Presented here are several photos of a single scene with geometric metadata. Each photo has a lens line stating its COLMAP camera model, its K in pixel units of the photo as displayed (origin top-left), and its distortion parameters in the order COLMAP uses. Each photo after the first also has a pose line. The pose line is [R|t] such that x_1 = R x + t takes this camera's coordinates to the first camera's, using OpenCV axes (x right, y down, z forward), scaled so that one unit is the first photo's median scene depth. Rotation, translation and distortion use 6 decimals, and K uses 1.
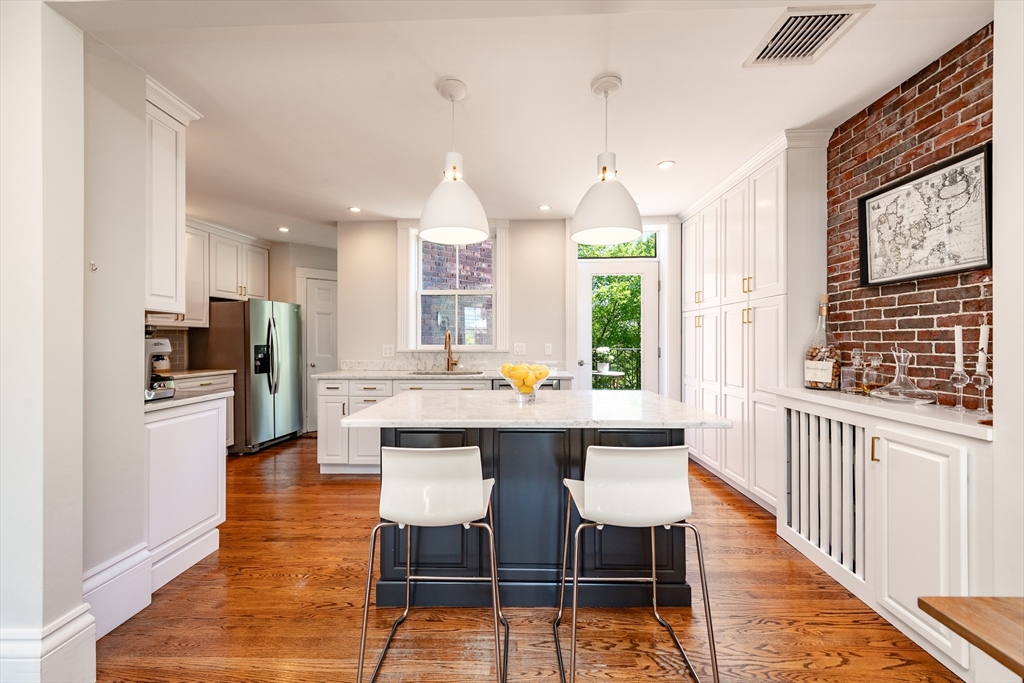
lens RADIAL K [[403.6, 0, 498.4], [0, 403.6, 342.0], [0, 0, 1]] dist [0.000973, 0.000123]
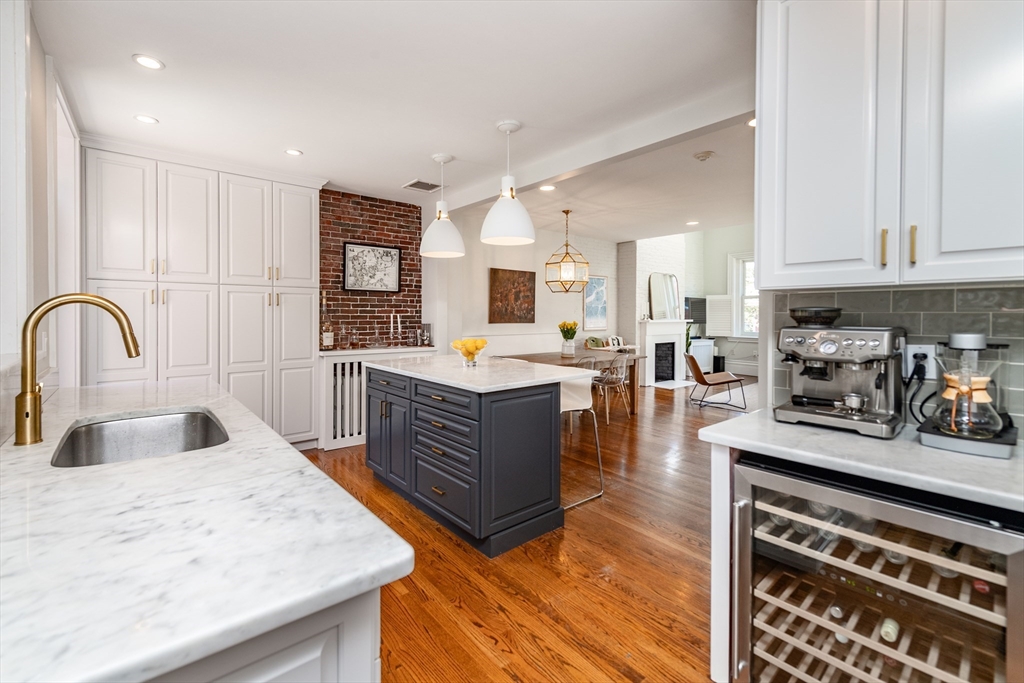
lens RADIAL K [[441.8, 0, 507.8], [0, 441.8, 321.5], [0, 0, 1]] dist [0.000000, -0.000001]
pose [[-0.671719, -0.006230, 0.740780, -1.064954], [0.001638, 0.999950, 0.009895, -0.013659], [-0.740804, 0.007860, -0.671675, 1.769535]]
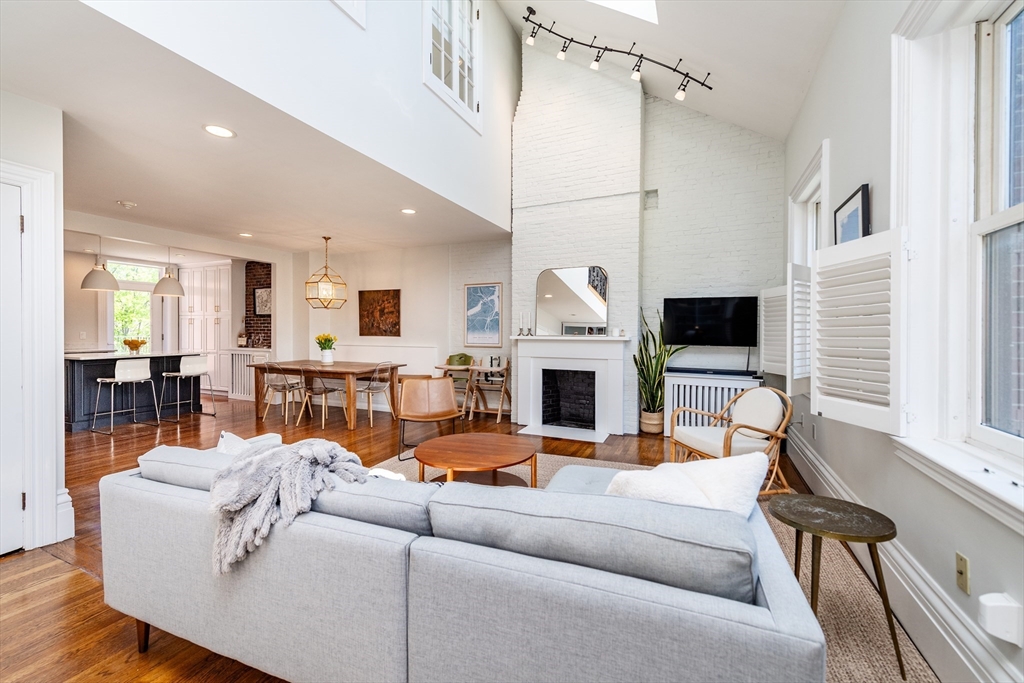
lens RADIAL K [[414.8, 0, 518.2], [0, 414.8, 335.3], [0, 0, 1]] dist [0.000641, 0.000011]
pose [[0.356066, -0.007118, 0.934434, -1.488992], [-0.006539, 0.999928, 0.010109, -0.017789], [-0.934438, -0.009710, 0.355993, -2.205921]]
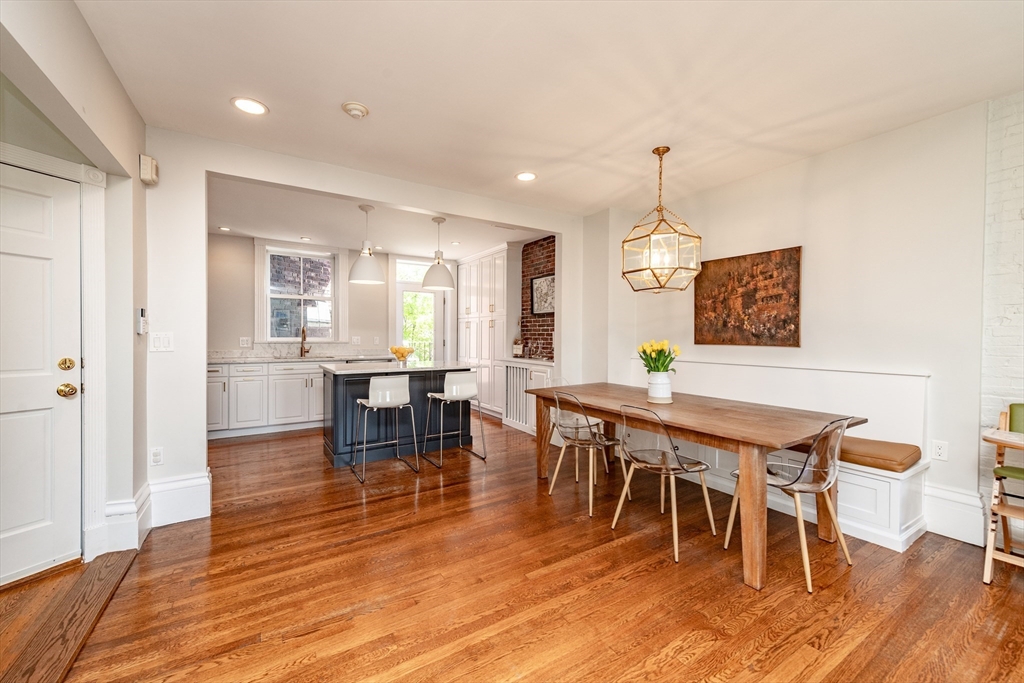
lens RADIAL K [[403.6, 0, 498.4], [0, 403.6, 342.0], [0, 0, 1]] dist [0.000973, 0.000123]
pose [[0.836842, -0.002567, 0.547438, -0.605959], [-0.006488, 0.999872, 0.014606, -0.003590], [-0.547406, -0.015775, 0.836719, -0.935633]]
